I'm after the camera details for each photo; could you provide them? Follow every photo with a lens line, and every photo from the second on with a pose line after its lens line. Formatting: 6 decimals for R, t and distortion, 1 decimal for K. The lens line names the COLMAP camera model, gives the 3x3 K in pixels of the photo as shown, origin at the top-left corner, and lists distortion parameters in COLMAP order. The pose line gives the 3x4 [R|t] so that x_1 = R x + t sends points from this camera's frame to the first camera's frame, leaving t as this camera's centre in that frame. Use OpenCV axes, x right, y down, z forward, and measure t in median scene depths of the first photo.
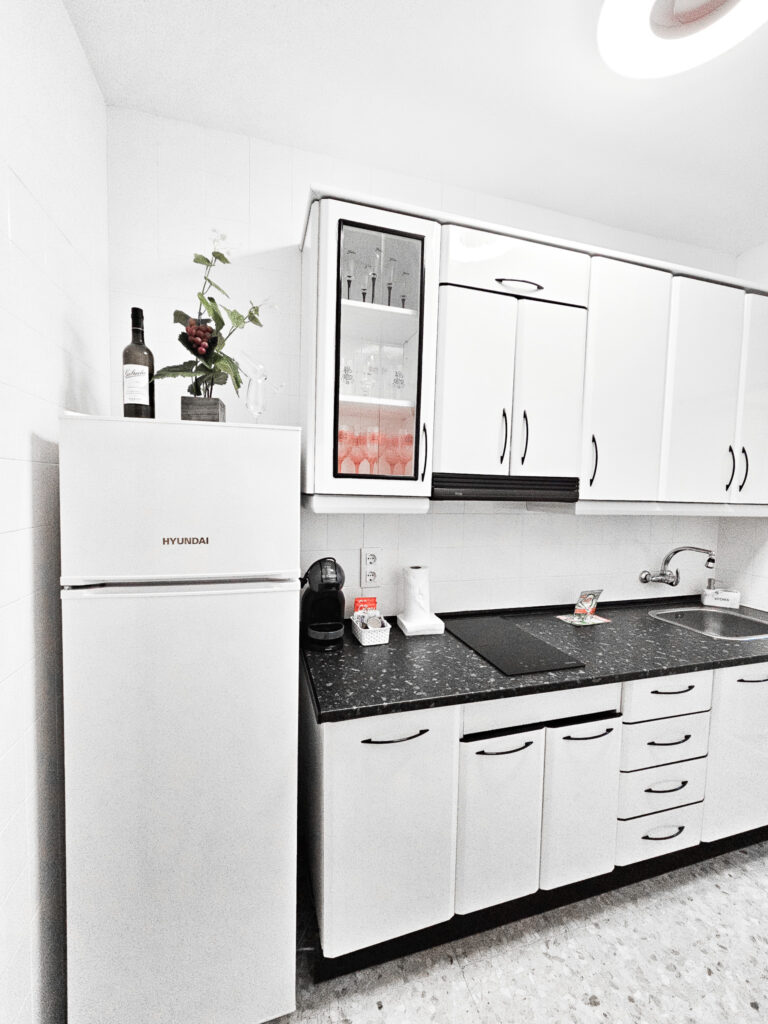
lens RADIAL K [[419.8, 0, 384.2], [0, 419.8, 509.0], [0, 0, 1]] dist [0.001340, -0.001563]
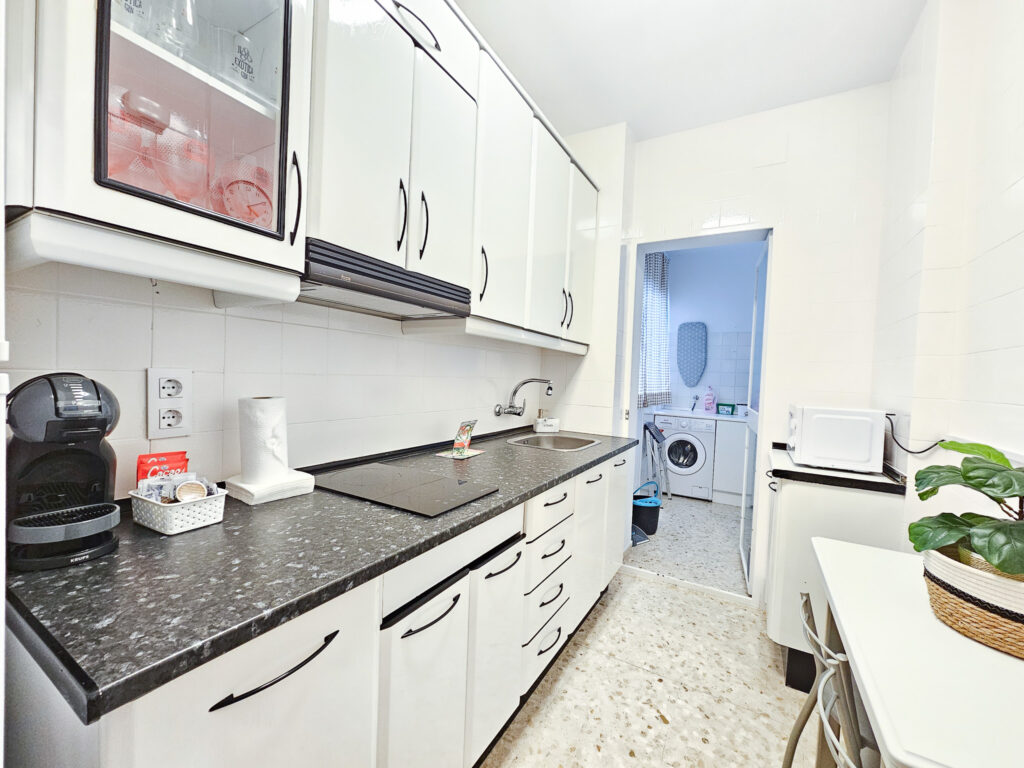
lens RADIAL K [[419.8, 0, 516.7], [0, 419.8, 385.3], [0, 0, 1]] dist [0.001340, -0.001563]
pose [[0.726707, -0.014134, 0.686802, -0.092871], [0.013676, 0.999888, 0.006106, 0.136807], [-0.686812, 0.004955, 0.726819, 0.303201]]
